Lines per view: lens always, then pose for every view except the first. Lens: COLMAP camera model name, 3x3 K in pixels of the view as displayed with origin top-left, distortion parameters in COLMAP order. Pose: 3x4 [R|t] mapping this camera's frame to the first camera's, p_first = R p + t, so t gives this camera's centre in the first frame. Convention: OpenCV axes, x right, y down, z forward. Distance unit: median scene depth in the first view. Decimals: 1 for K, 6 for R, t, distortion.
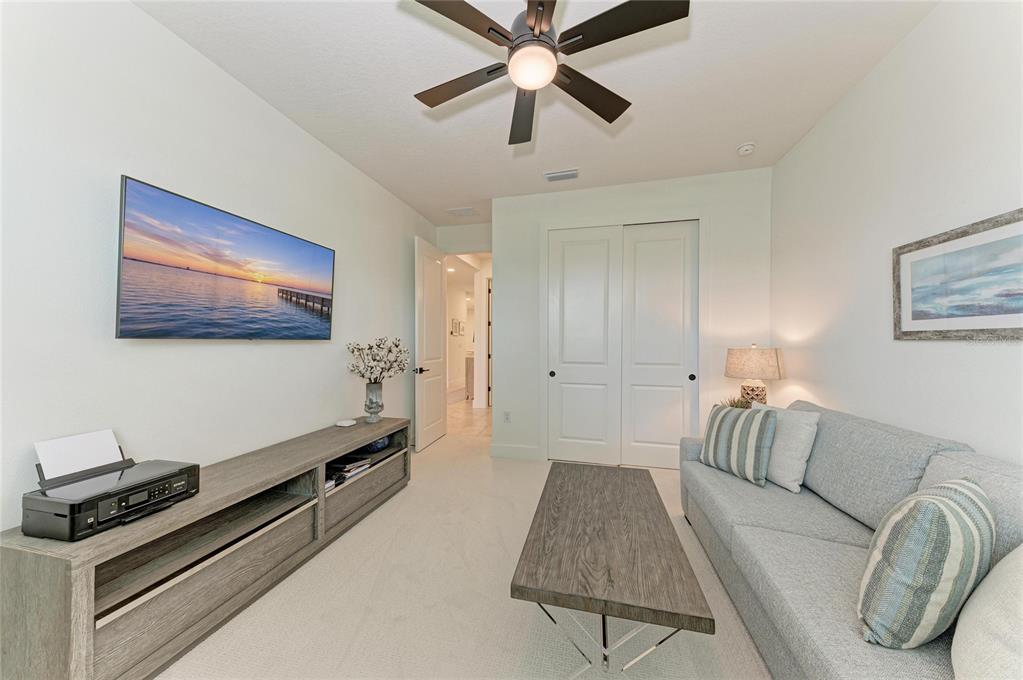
lens RADIAL K [[345.5, 0, 512.3], [0, 345.5, 341.3], [0, 0, 1]] dist [0.020517, -0.002854]
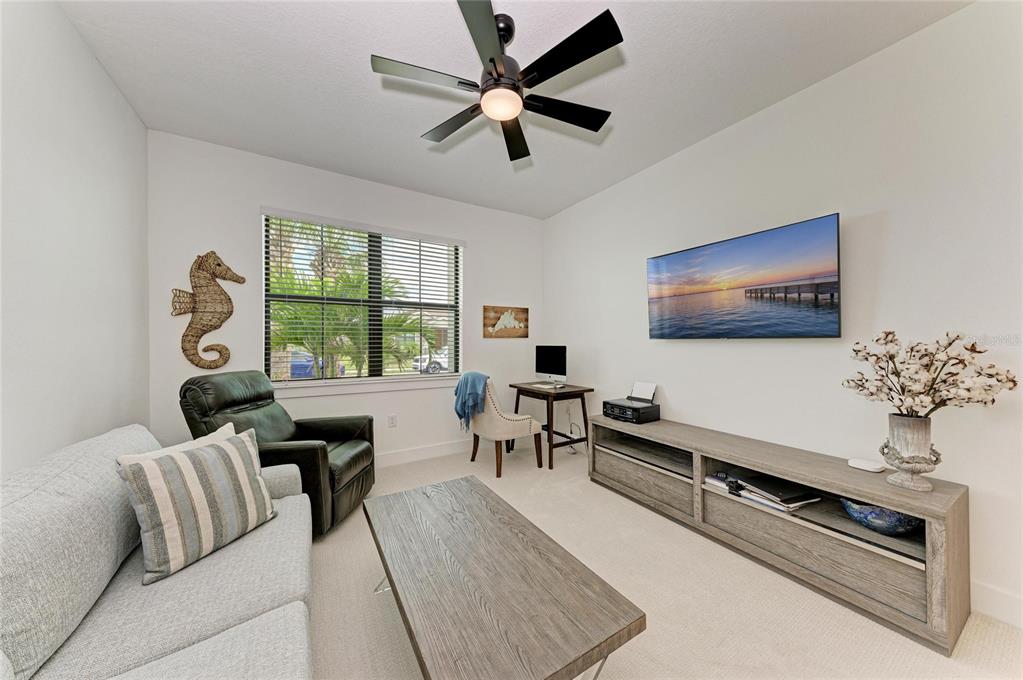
lens RADIAL K [[345.5, 0, 512.3], [0, 345.5, 341.3], [0, 0, 1]] dist [0.020517, -0.002854]
pose [[-0.715003, 0.002603, -0.699117, 0.640271], [0.004079, 0.999992, -0.000448, 0.002634], [0.699109, -0.003171, -0.715008, 1.407844]]
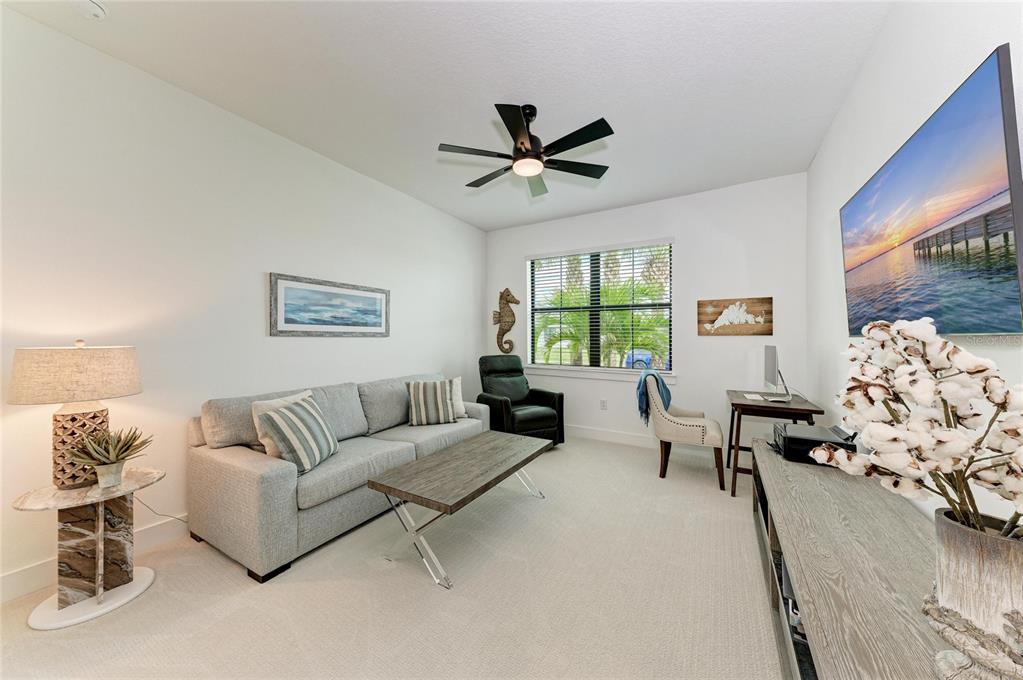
lens RADIAL K [[345.5, 0, 512.3], [0, 345.5, 341.3], [0, 0, 1]] dist [0.020517, -0.002854]
pose [[-0.951904, -0.006586, 0.306324, -0.265270], [-0.004520, 0.999962, 0.007455, 0.001891], [-0.306362, 0.005712, -0.951898, 1.928162]]
